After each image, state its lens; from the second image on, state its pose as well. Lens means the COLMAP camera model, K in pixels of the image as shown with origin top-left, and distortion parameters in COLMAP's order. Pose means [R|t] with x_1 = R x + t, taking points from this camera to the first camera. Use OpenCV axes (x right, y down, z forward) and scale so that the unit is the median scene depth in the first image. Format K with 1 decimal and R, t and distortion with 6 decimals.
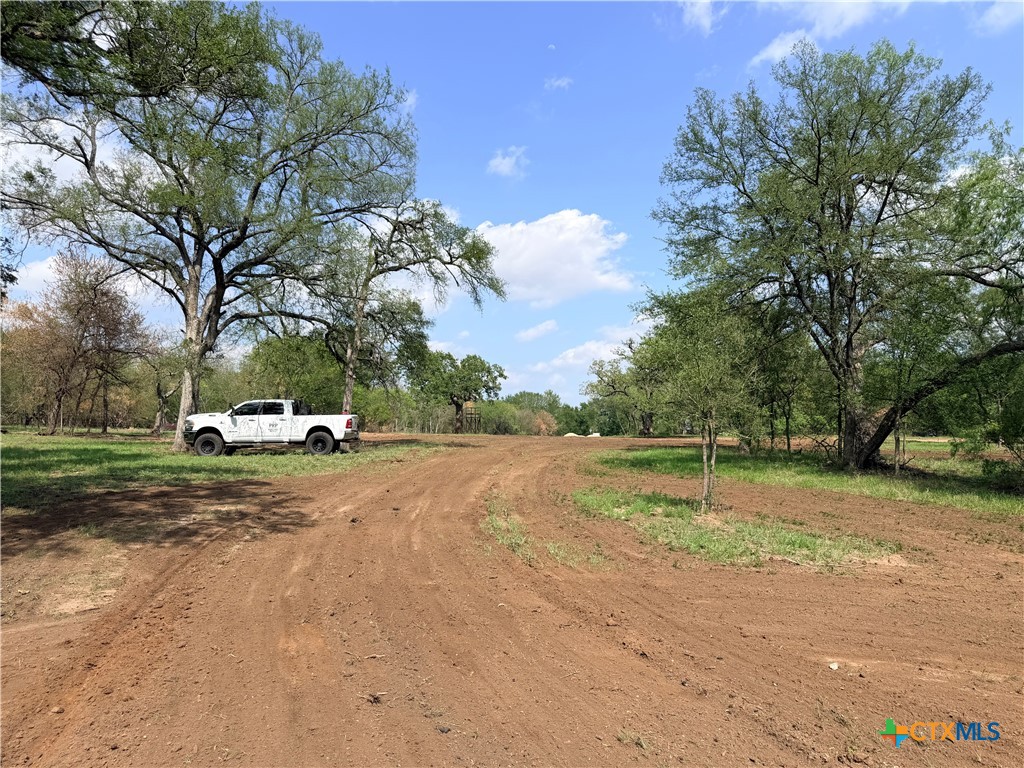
lens RADIAL K [[710.5, 0, 511.1], [0, 710.5, 385.5], [0, 0, 1]] dist [-0.019622, -0.000357]
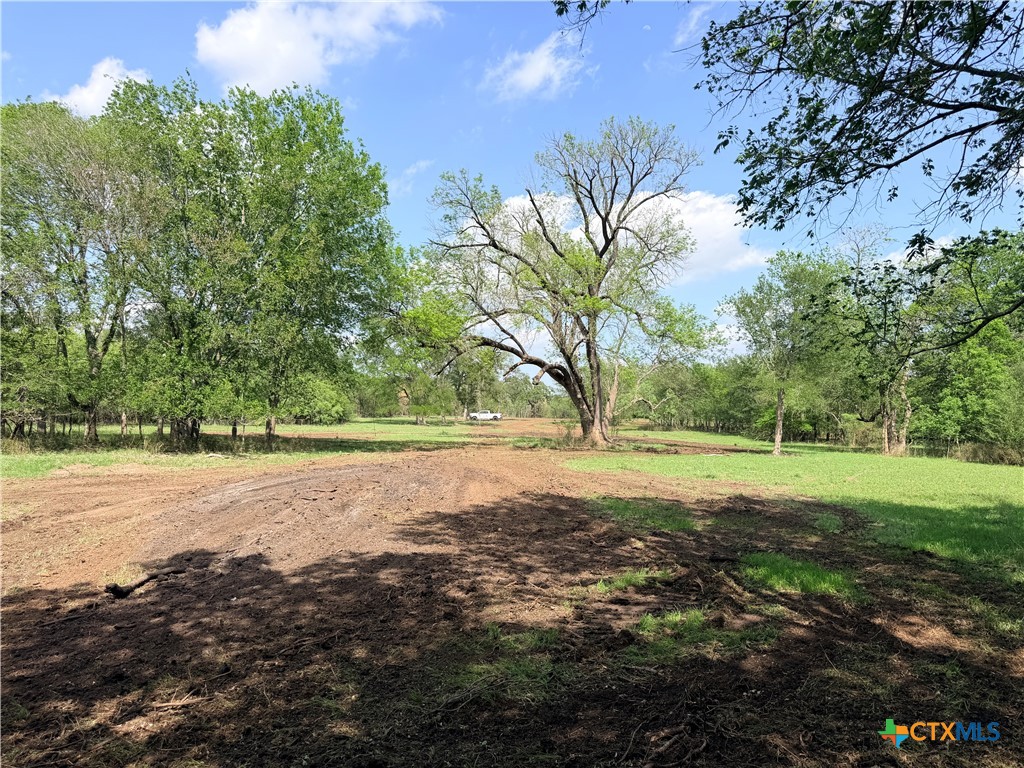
lens RADIAL K [[710.5, 0, 513.5], [0, 710.5, 385.7], [0, 0, 1]] dist [-0.019622, -0.000357]
pose [[0.991059, -0.004311, -0.133352, 0.529276], [0.007249, 0.999741, 0.021552, -0.261398], [0.133225, -0.022326, 0.990834, -3.944144]]
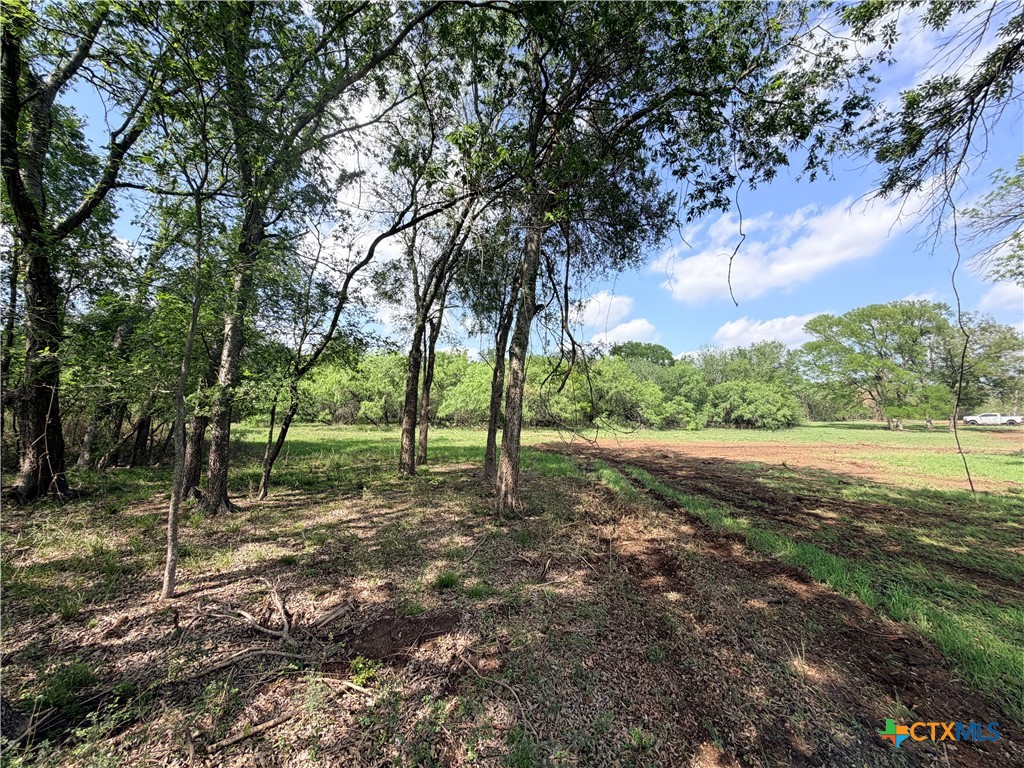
lens RADIAL K [[406.9, 0, 514.0], [0, 406.9, 385.6], [0, 0, 1]] dist [0.003050, 0.000802]
pose [[0.579844, -0.074508, -0.811313, -0.000570], [0.056246, 0.997095, -0.051370, -0.173754], [0.812783, -0.015846, 0.582350, -2.662705]]
